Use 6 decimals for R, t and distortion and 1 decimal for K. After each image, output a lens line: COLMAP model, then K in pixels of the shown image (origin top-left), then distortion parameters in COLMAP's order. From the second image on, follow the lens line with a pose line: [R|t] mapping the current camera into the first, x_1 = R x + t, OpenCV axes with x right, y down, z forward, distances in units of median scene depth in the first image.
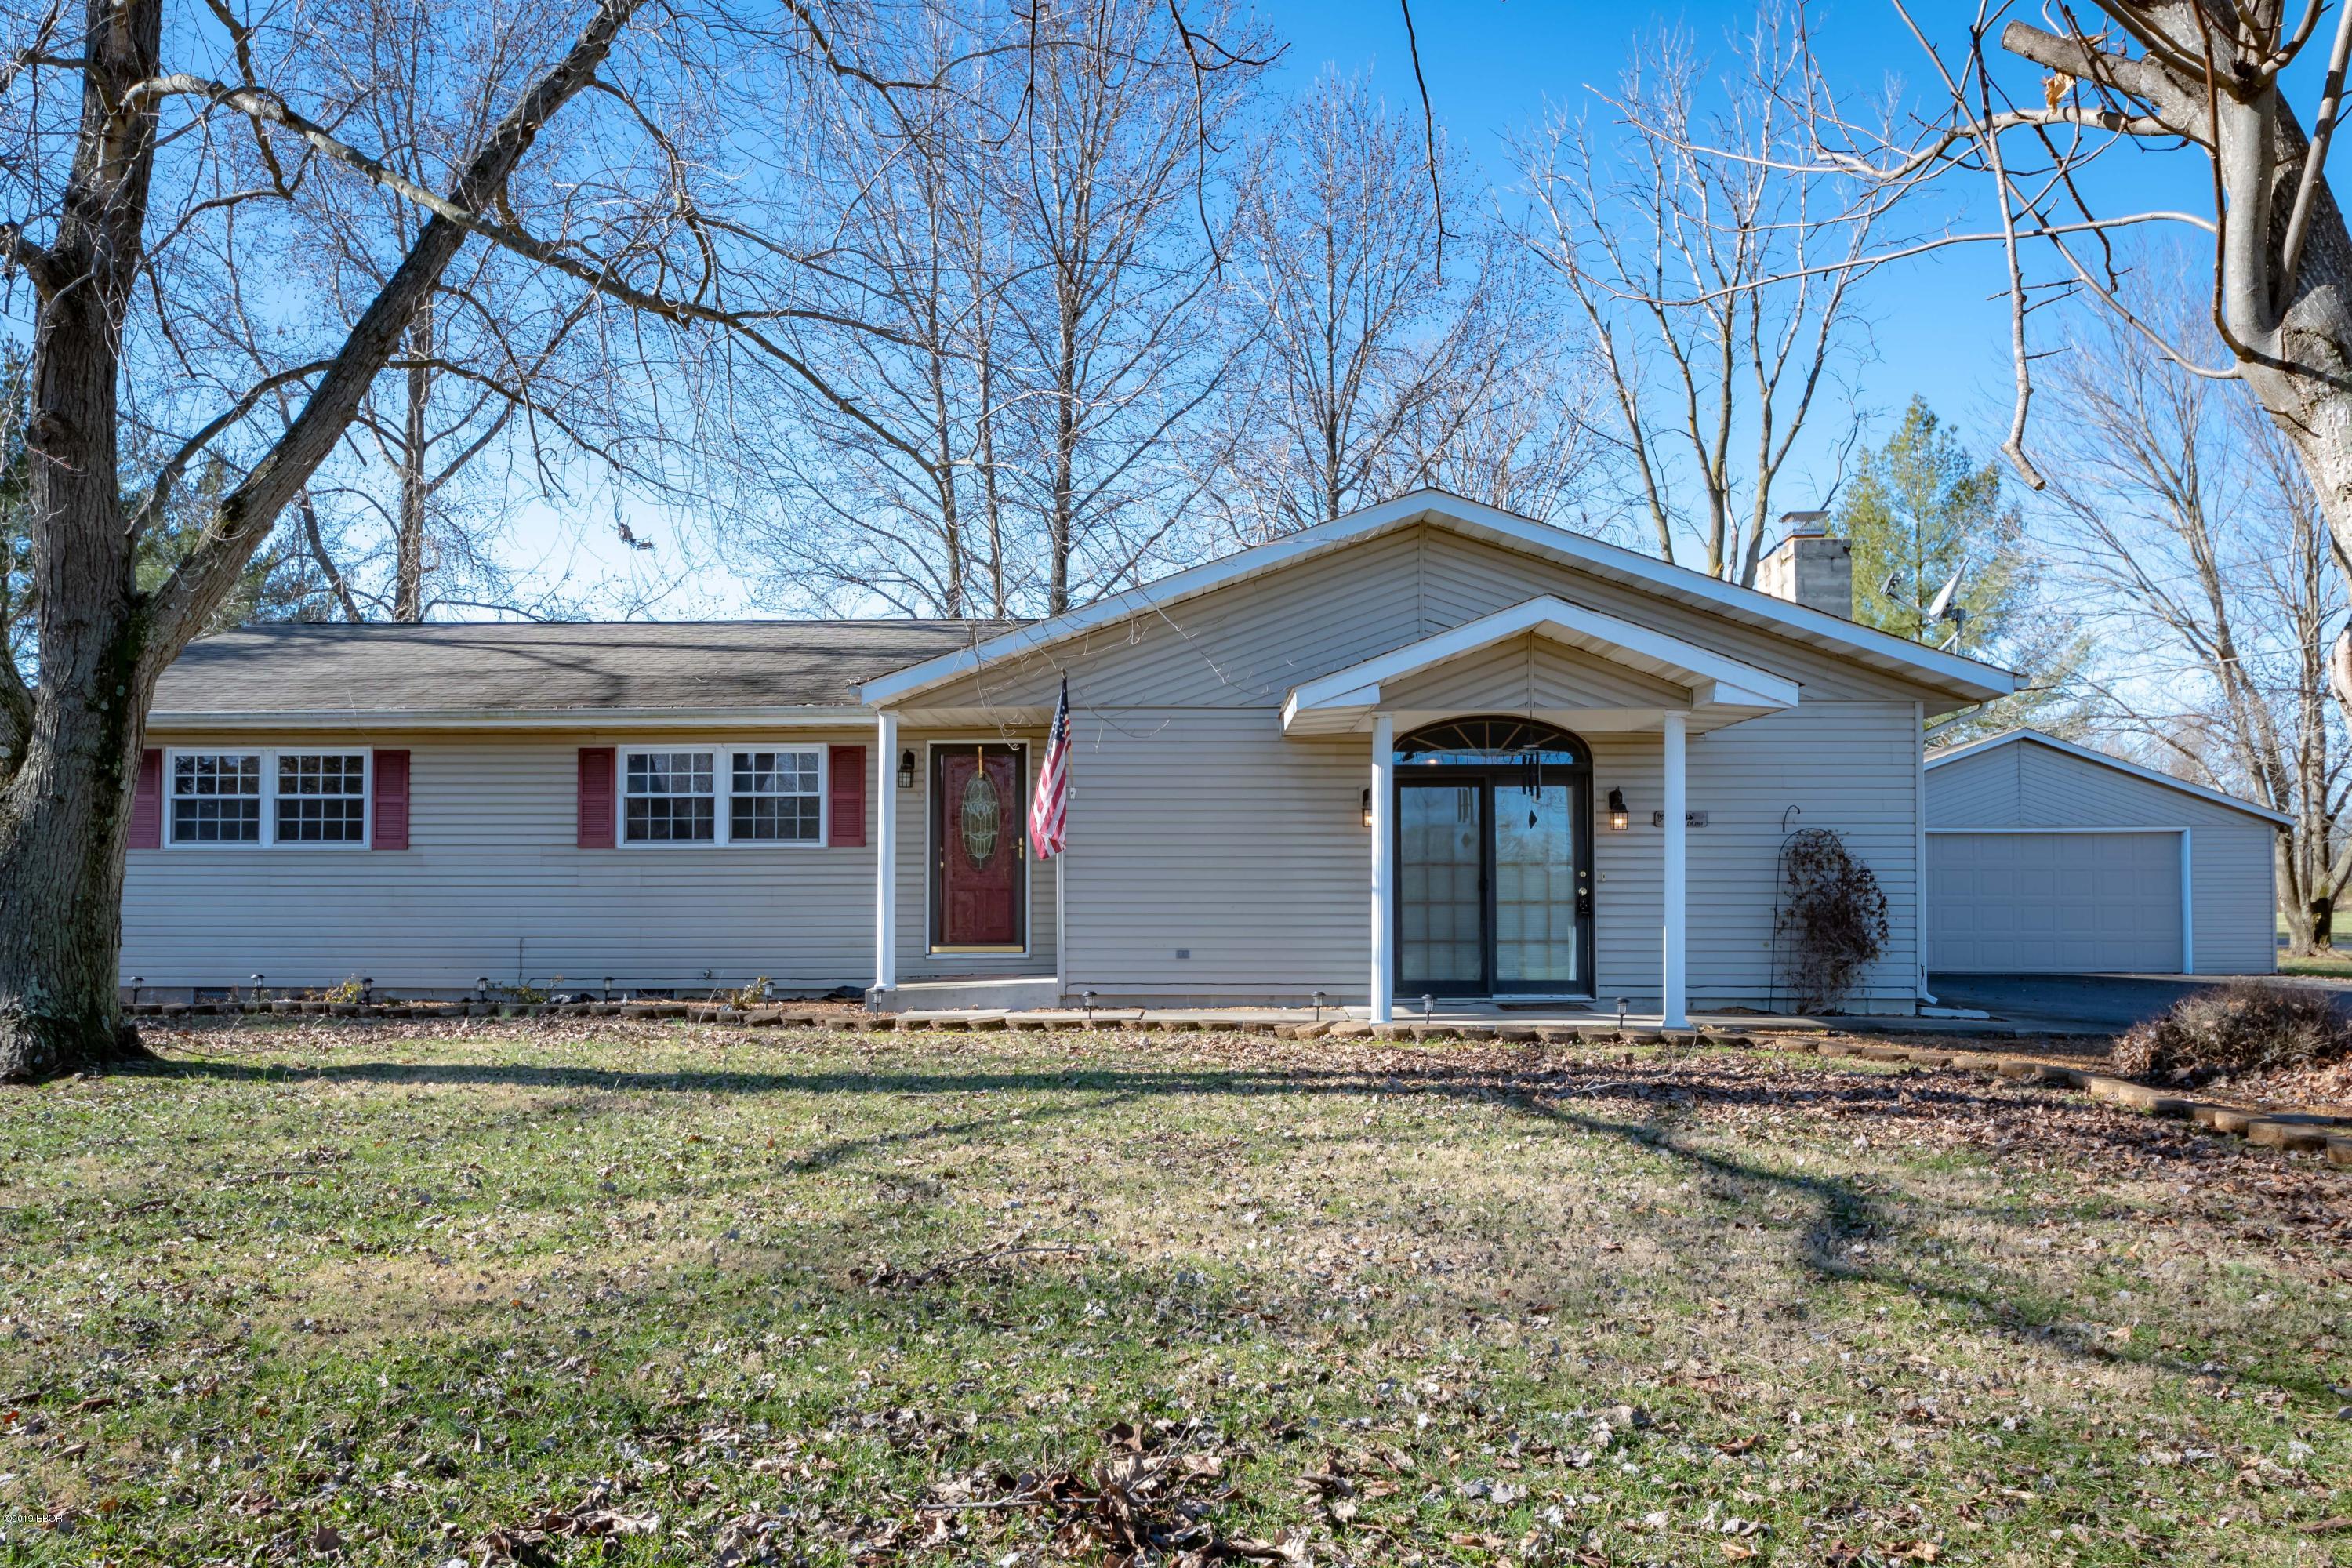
lens RADIAL K [[1682.9, 0, 1178.2], [0, 1682.9, 794.6], [0, 0, 1]] dist [-0.008036, -0.000942]
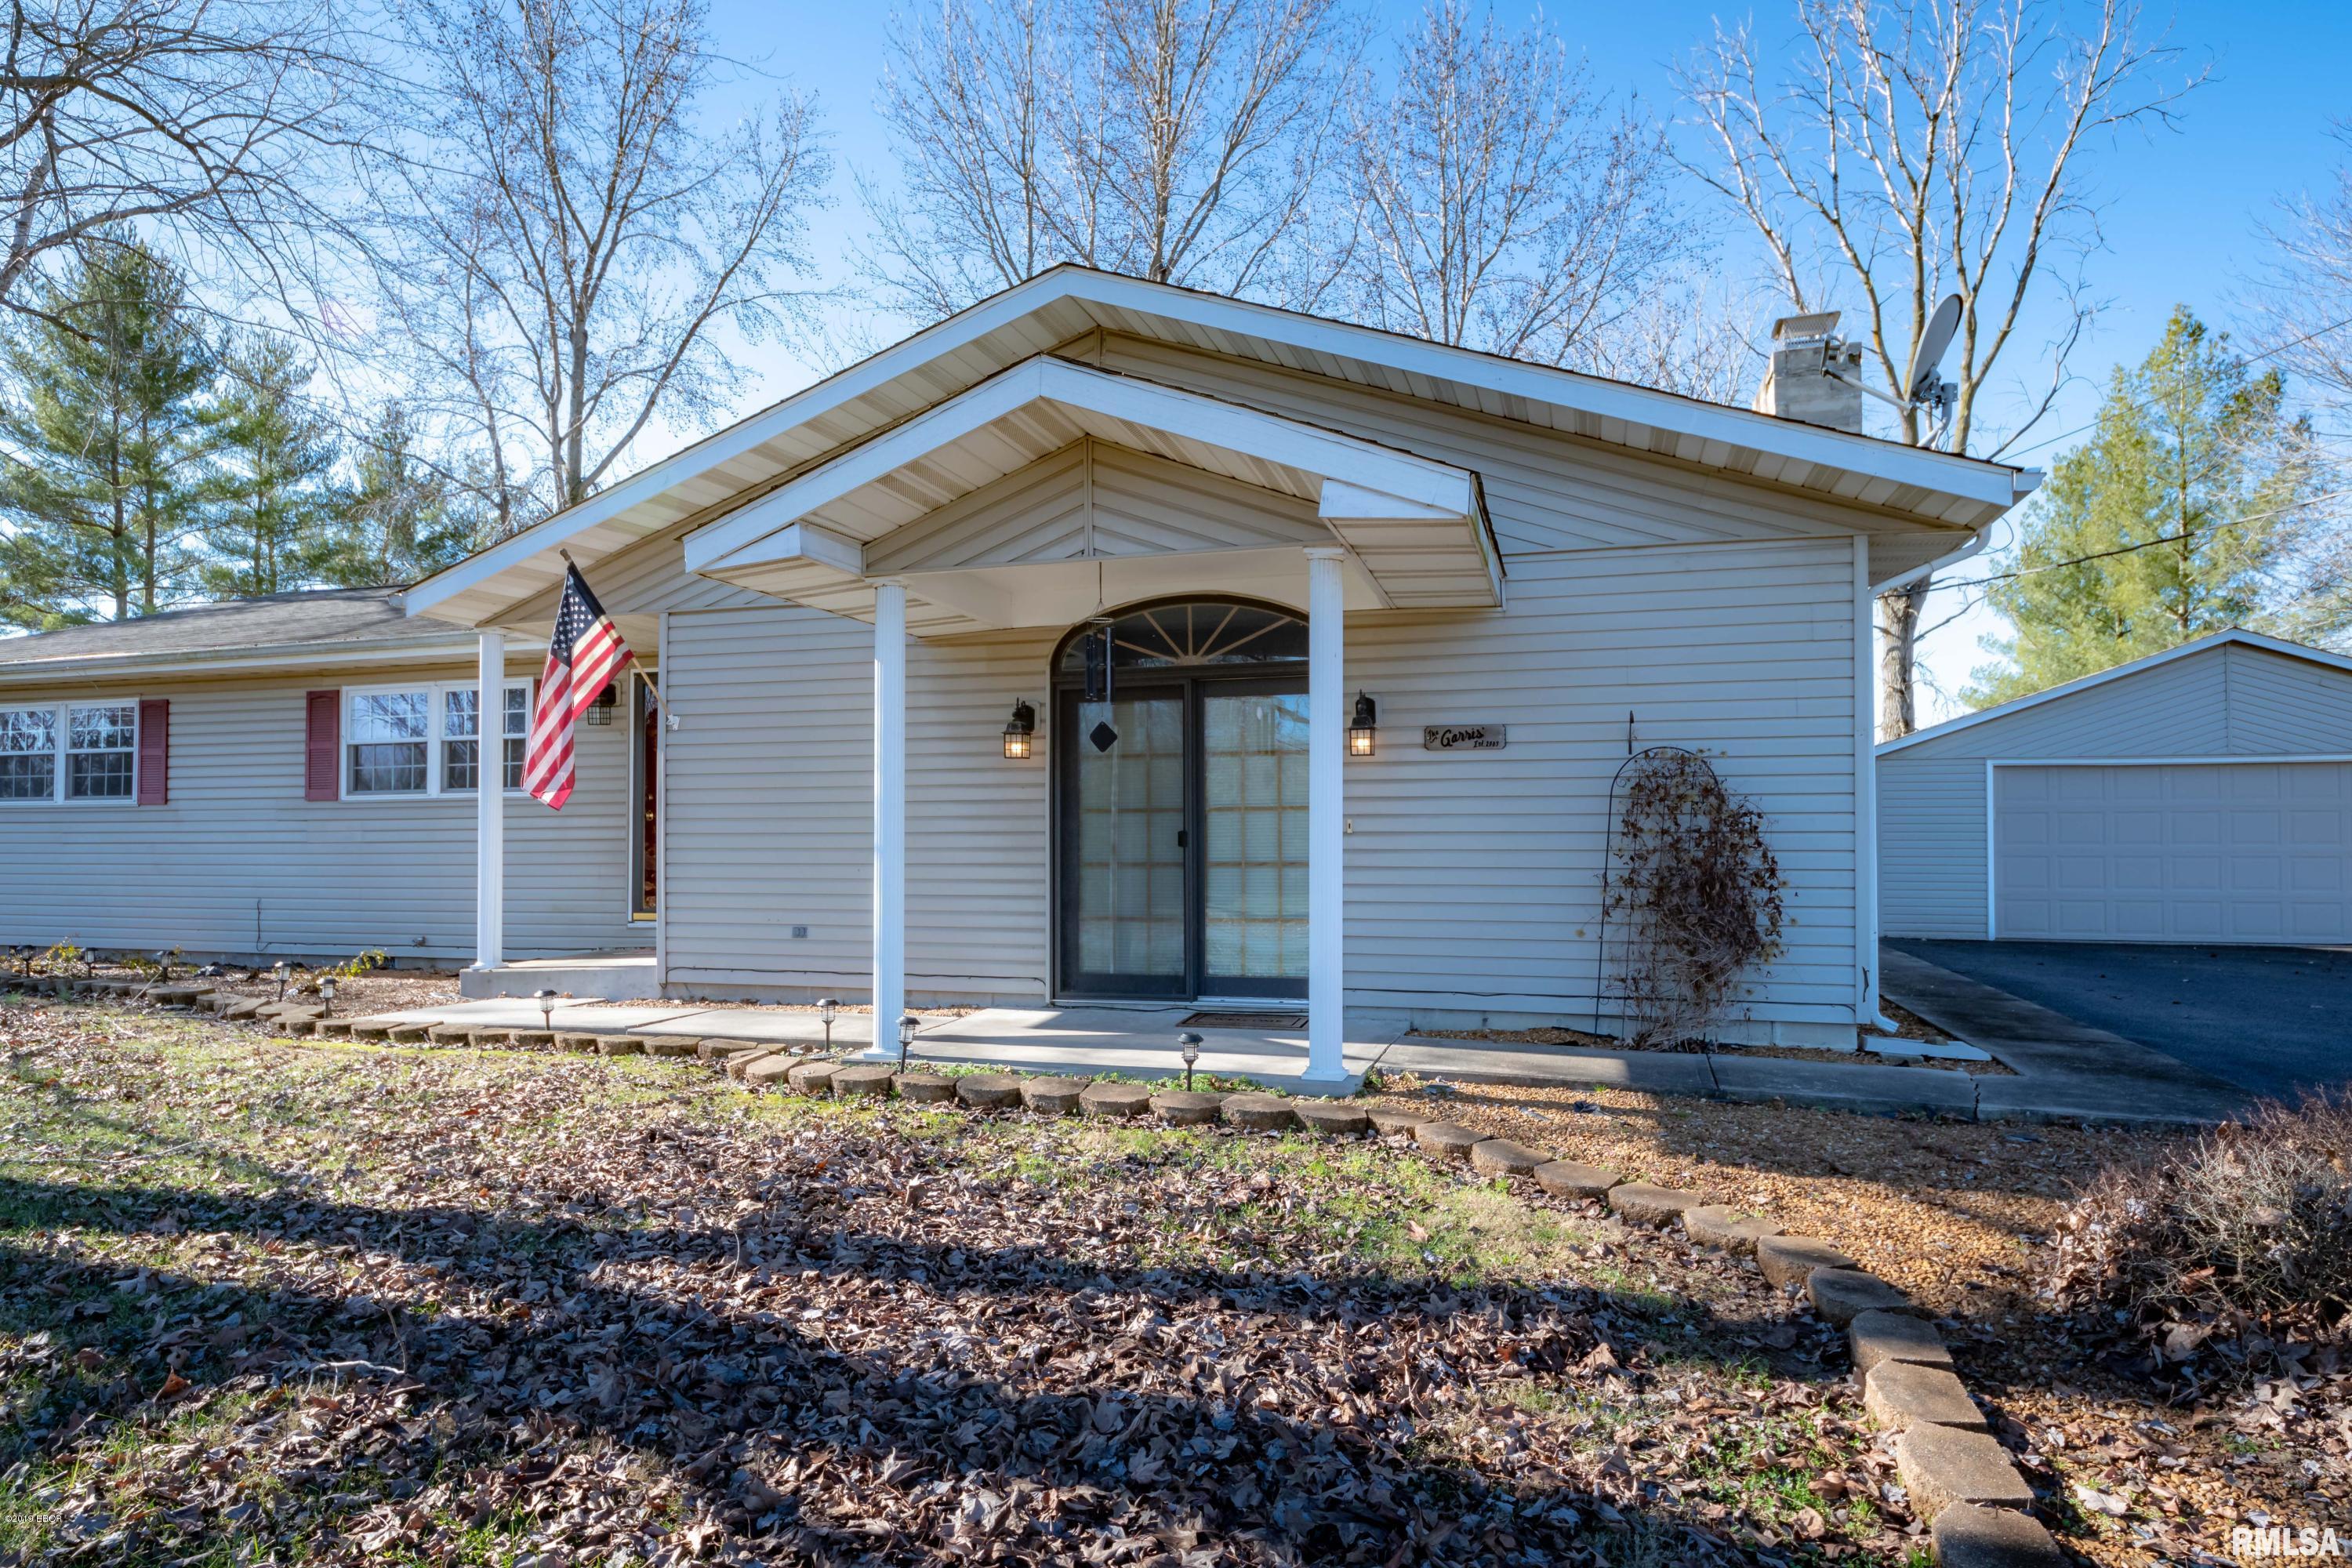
lens RADIAL K [[1359.1, 0, 1172.7], [0, 1359.1, 778.0], [0, 0, 1]] dist [-0.004525, -0.003518]
pose [[0.966150, -0.015041, -0.257542, 0.288535], [0.018639, 0.999760, 0.011533, 0.019652], [0.257307, -0.015943, 0.966198, 0.407449]]
